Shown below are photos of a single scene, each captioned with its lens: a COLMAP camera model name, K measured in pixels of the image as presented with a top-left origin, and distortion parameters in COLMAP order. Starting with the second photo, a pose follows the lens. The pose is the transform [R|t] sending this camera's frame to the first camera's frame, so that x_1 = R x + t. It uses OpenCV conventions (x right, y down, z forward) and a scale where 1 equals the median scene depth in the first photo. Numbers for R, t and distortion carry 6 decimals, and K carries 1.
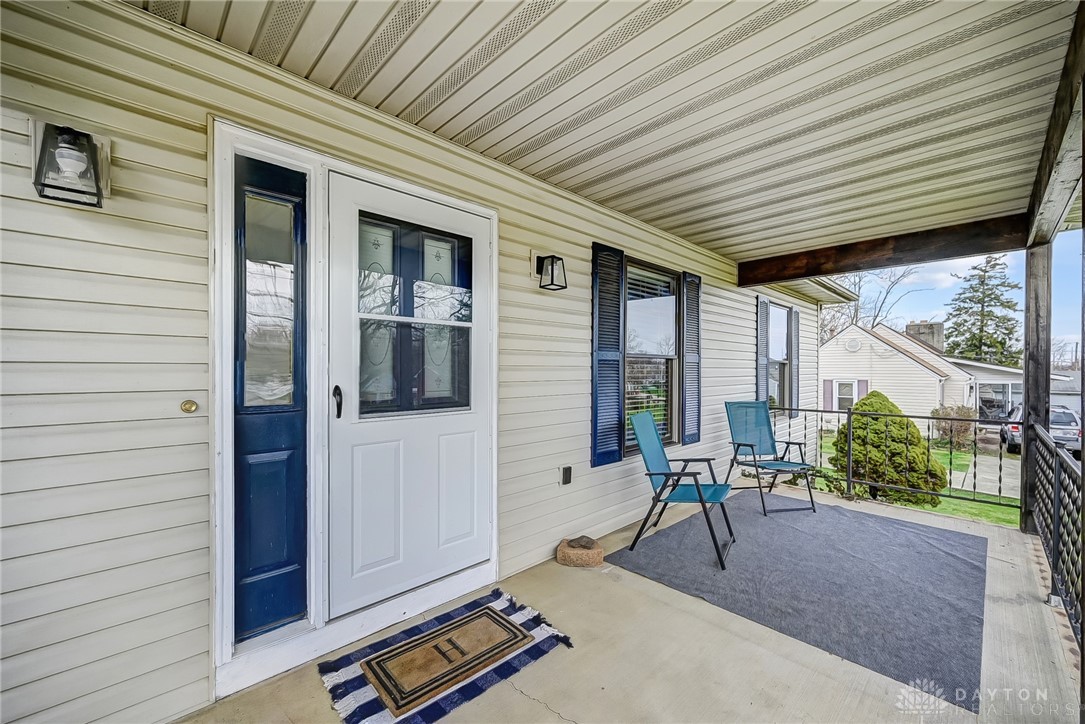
lens RADIAL K [[433.4, 0, 548.8], [0, 433.4, 364.8], [0, 0, 1]] dist [-0.000205, 0.000045]
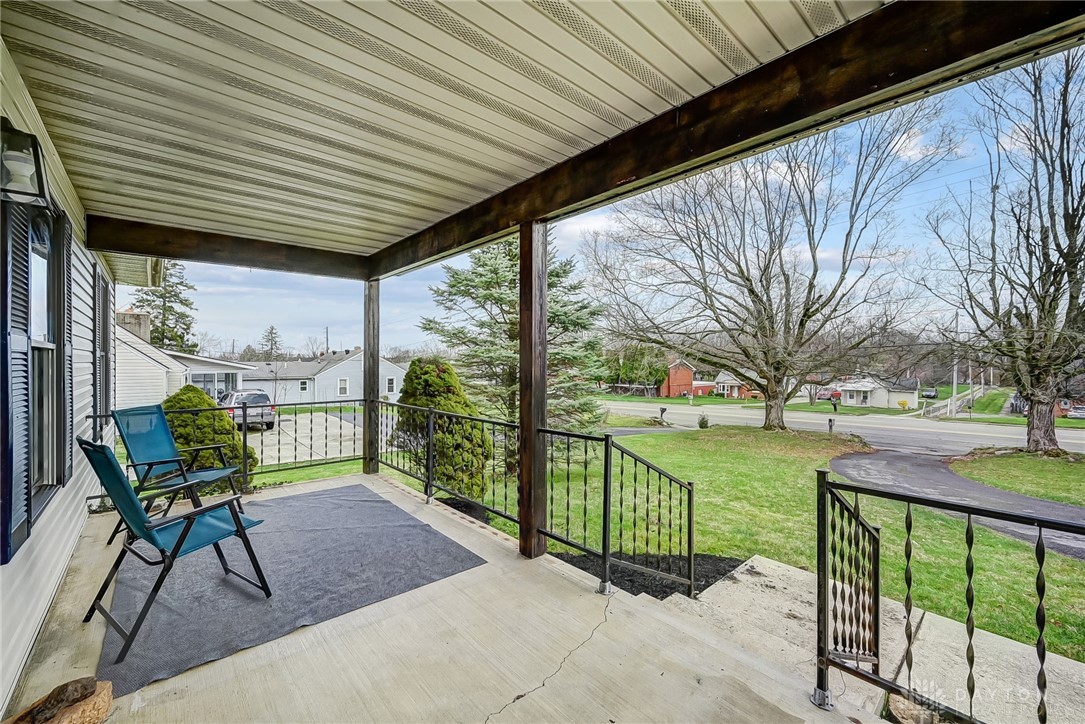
lens RADIAL K [[433.4, 0, 551.9], [0, 433.4, 362.6], [0, 0, 1]] dist [-0.000205, 0.000045]
pose [[0.036665, -0.006374, 0.999307, -0.185956], [-0.008559, 0.999941, 0.006692, -0.003619], [-0.999291, -0.008799, 0.036608, 0.171264]]
